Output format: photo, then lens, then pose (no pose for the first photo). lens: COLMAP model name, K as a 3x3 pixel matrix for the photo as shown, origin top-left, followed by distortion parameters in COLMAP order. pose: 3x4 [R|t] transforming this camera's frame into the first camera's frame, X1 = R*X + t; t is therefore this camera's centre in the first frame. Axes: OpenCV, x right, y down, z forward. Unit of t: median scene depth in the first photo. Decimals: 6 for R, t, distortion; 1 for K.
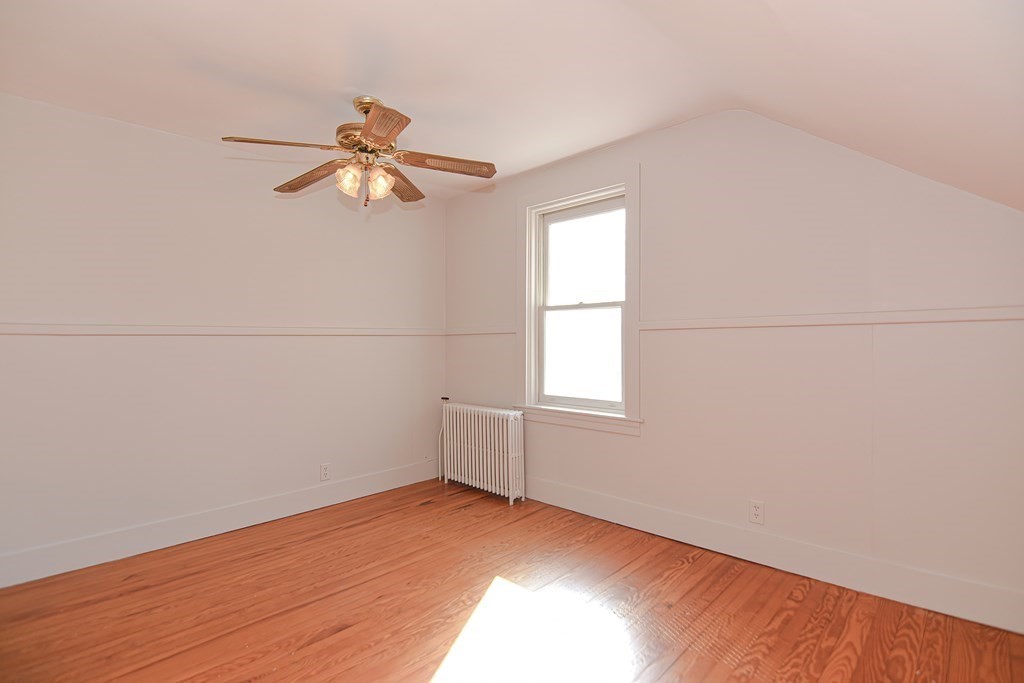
lens RADIAL K [[502.0, 0, 515.2], [0, 502.0, 346.4], [0, 0, 1]] dist [-0.003908, -0.002111]
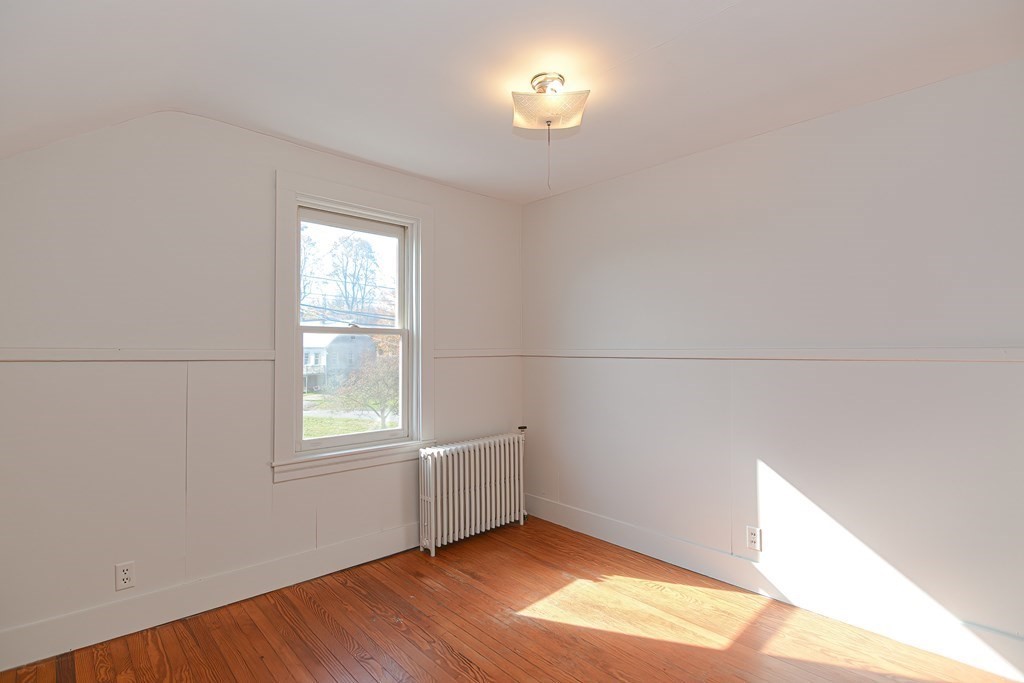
lens RADIAL K [[484.6, 0, 512.0], [0, 484.6, 341.5], [0, 0, 1]] dist [-0.001691, -0.001001]
pose [[0.047392, 0.046688, 0.997785, -0.726331], [0.030816, 0.998363, -0.048179, -0.006844], [-0.998401, 0.033031, 0.045876, 0.697115]]
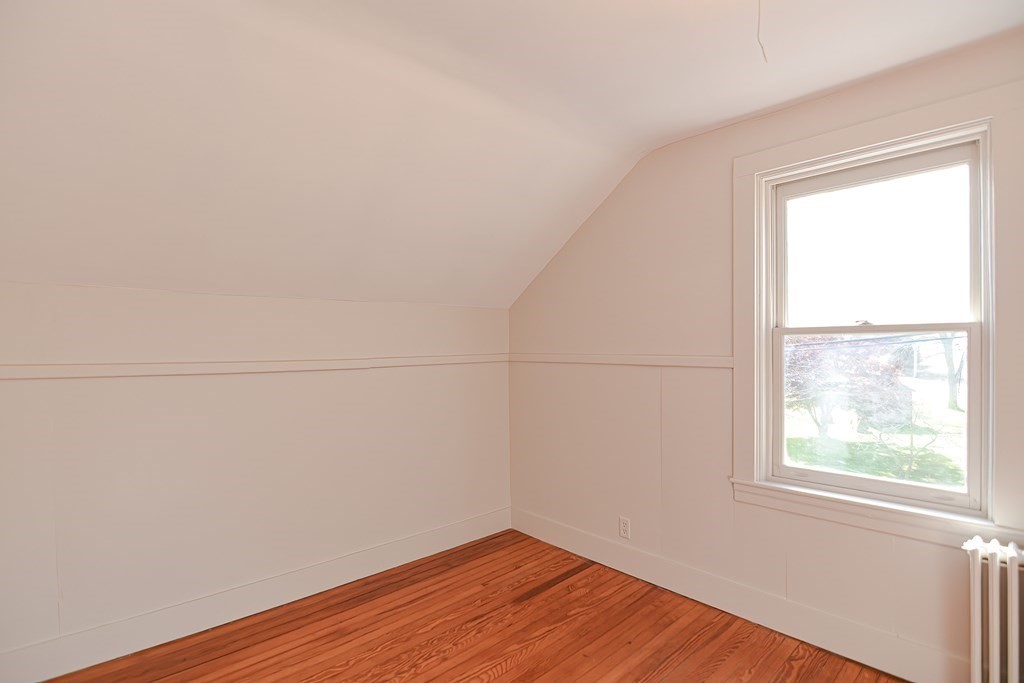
lens RADIAL K [[502.0, 0, 515.2], [0, 502.0, 346.4], [0, 0, 1]] dist [-0.003908, -0.002111]
pose [[0.999077, 0.011796, -0.041307, -0.255130], [-0.013141, 0.999387, -0.032442, -0.030516], [0.040899, 0.032955, 0.998620, 0.351951]]
